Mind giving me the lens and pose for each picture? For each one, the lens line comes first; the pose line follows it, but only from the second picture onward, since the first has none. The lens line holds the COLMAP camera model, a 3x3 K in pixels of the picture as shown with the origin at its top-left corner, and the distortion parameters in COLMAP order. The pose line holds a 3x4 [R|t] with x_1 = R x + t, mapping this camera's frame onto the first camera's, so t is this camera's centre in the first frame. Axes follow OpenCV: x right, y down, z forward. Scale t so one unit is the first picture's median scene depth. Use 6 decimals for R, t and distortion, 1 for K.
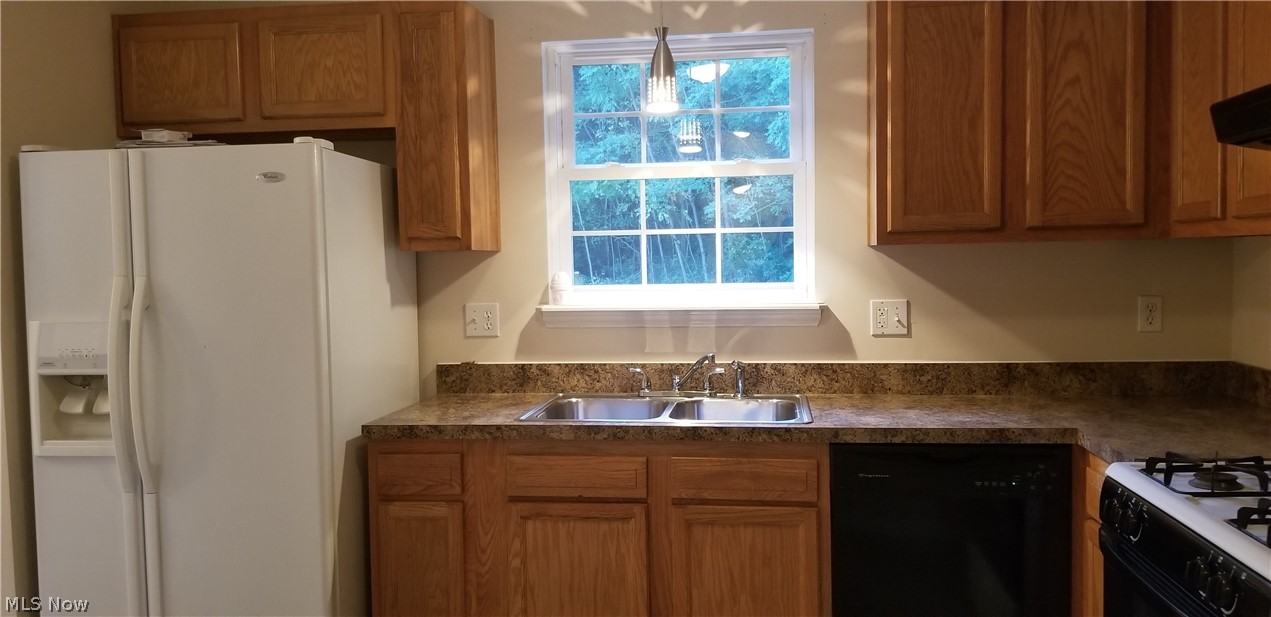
lens RADIAL K [[993.5, 0, 651.8], [0, 993.5, 318.2], [0, 0, 1]] dist [0.096868, -0.162004]
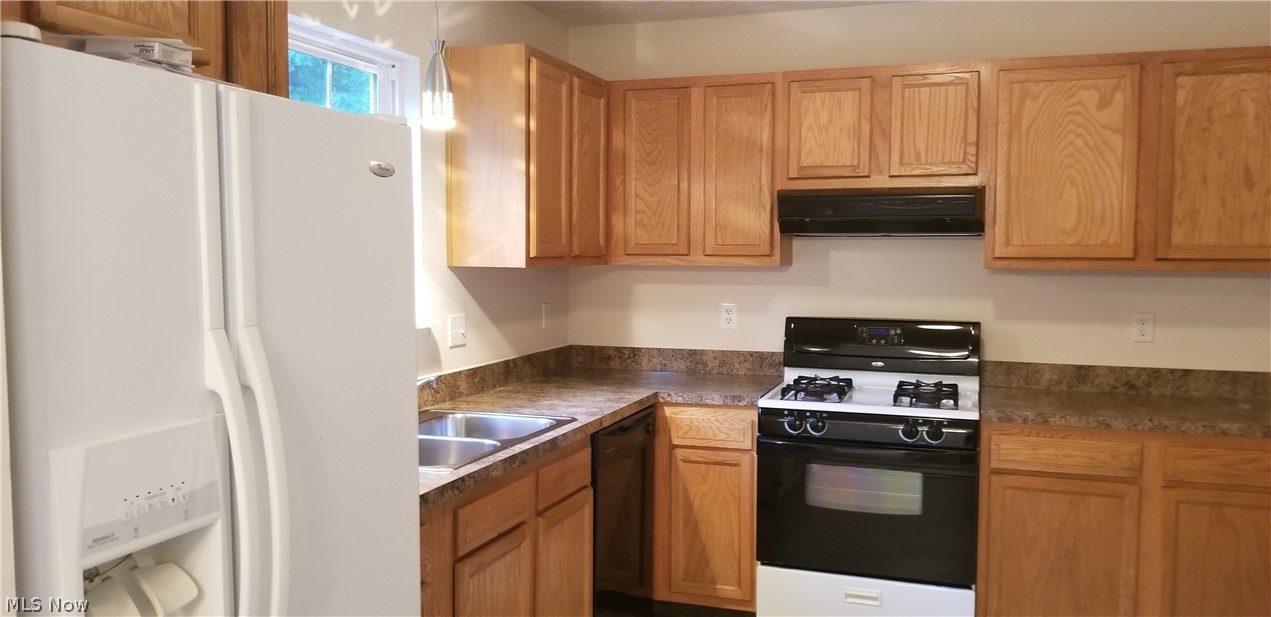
lens RADIAL K [[993.5, 0, 651.8], [0, 993.5, 318.2], [0, 0, 1]] dist [0.096868, -0.162004]
pose [[0.196008, -0.048267, 0.979414, -0.847692], [0.048622, 0.998038, 0.039454, -0.049446], [-0.979396, 0.039888, 0.197970, 0.581662]]
